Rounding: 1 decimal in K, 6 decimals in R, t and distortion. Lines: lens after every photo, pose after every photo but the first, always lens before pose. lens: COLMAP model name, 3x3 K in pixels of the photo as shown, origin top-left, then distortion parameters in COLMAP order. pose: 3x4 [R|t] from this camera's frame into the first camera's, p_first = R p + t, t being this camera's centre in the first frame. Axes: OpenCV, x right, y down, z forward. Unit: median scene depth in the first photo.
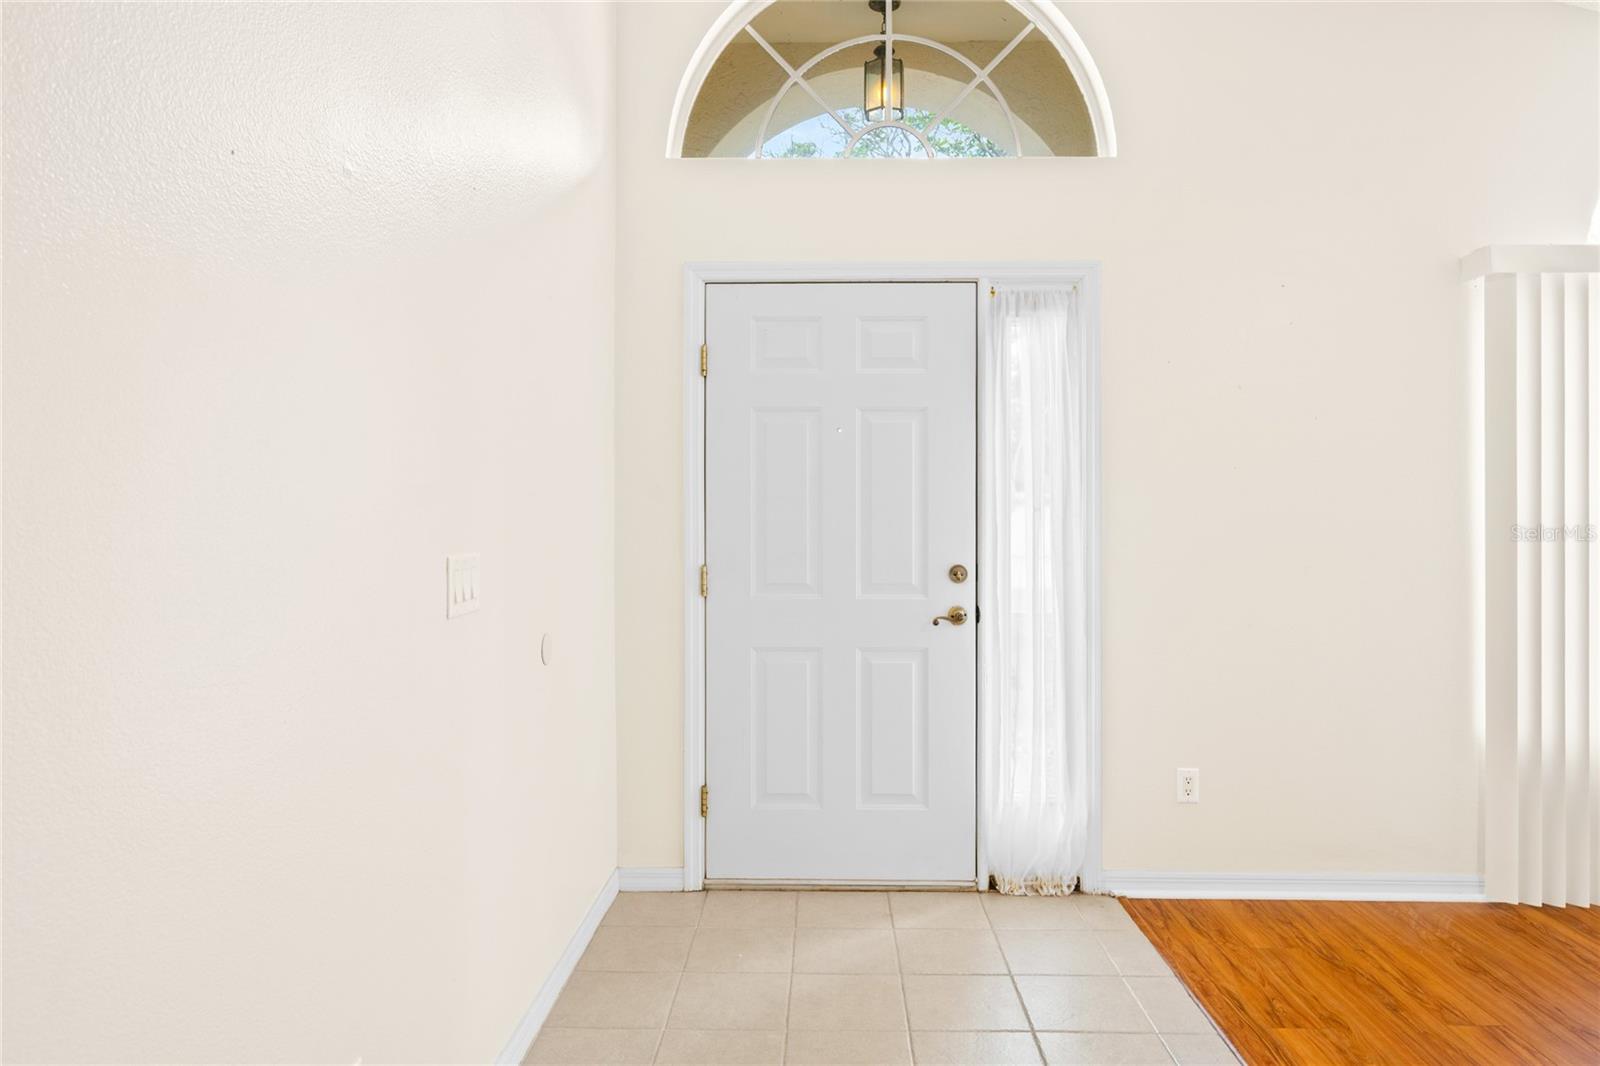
lens RADIAL K [[1002.4, 0, 804.4], [0, 1002.4, 525.5], [0, 0, 1]] dist [-0.002027, 0.000869]
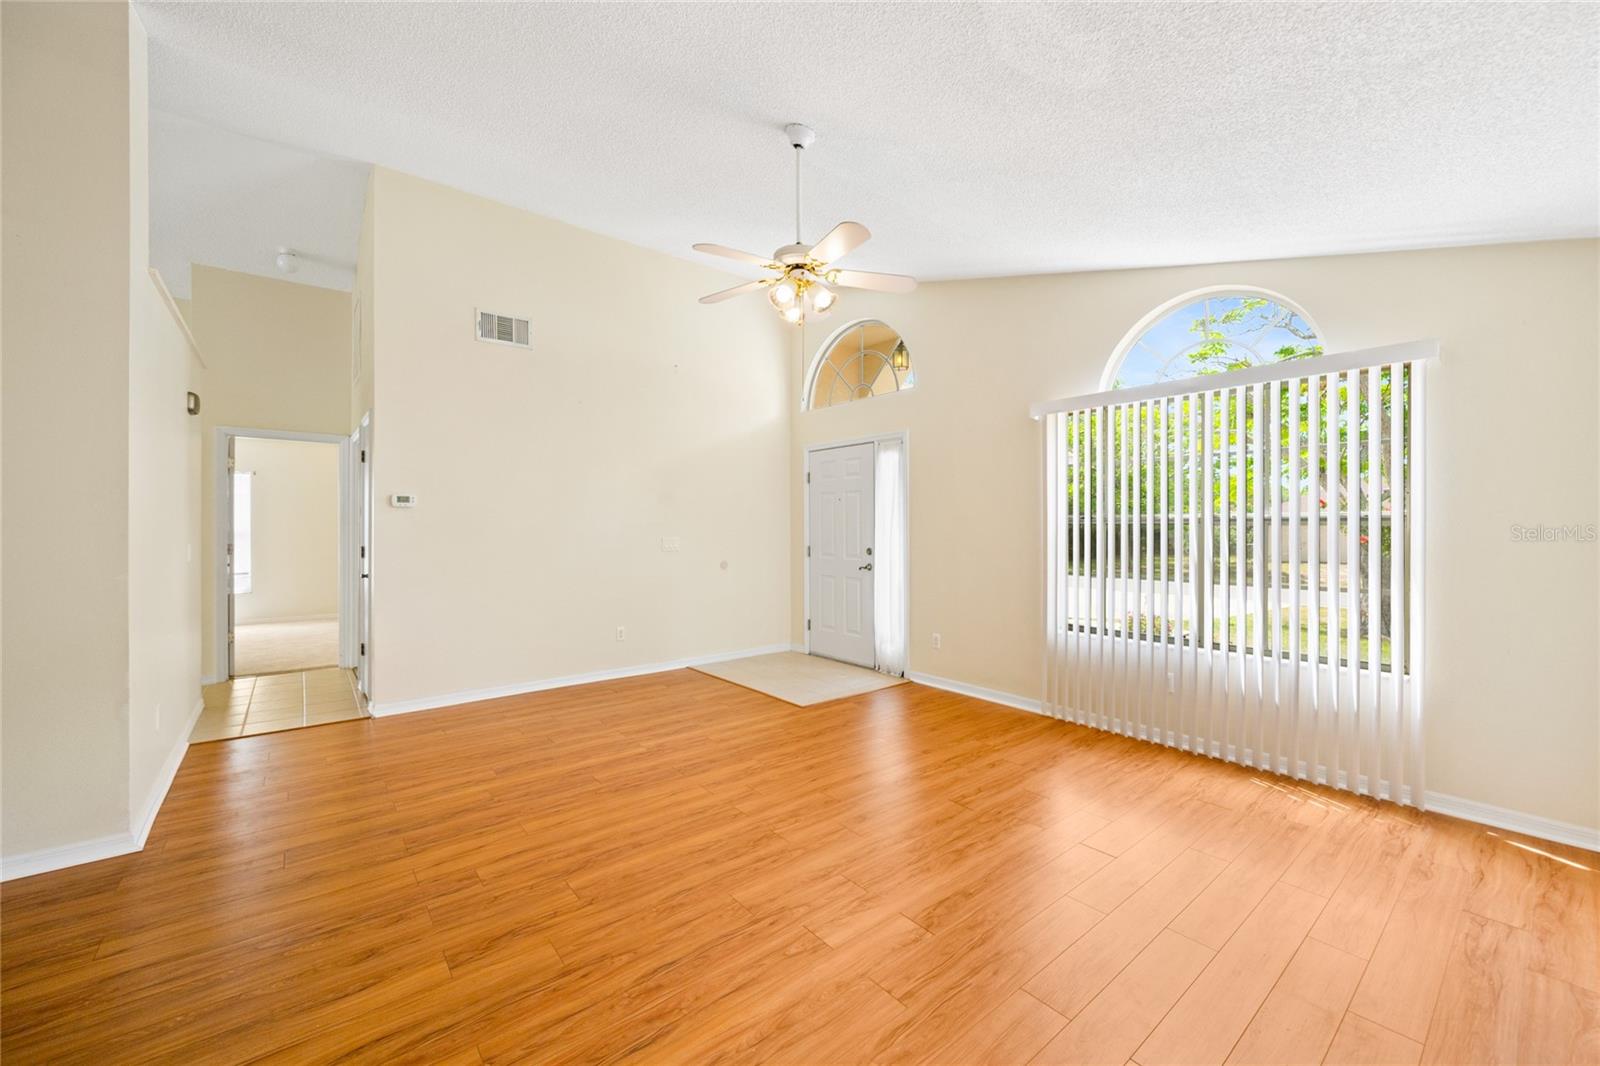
lens RADIAL K [[642.2, 0, 799.3], [0, 642.2, 534.5], [0, 0, 1]] dist [0.002347, -0.000283]
pose [[0.640456, 0.007031, -0.767962, 1.363645], [0.003487, 0.999921, 0.012062, -0.018764], [0.767987, -0.010403, 0.640381, -0.251014]]
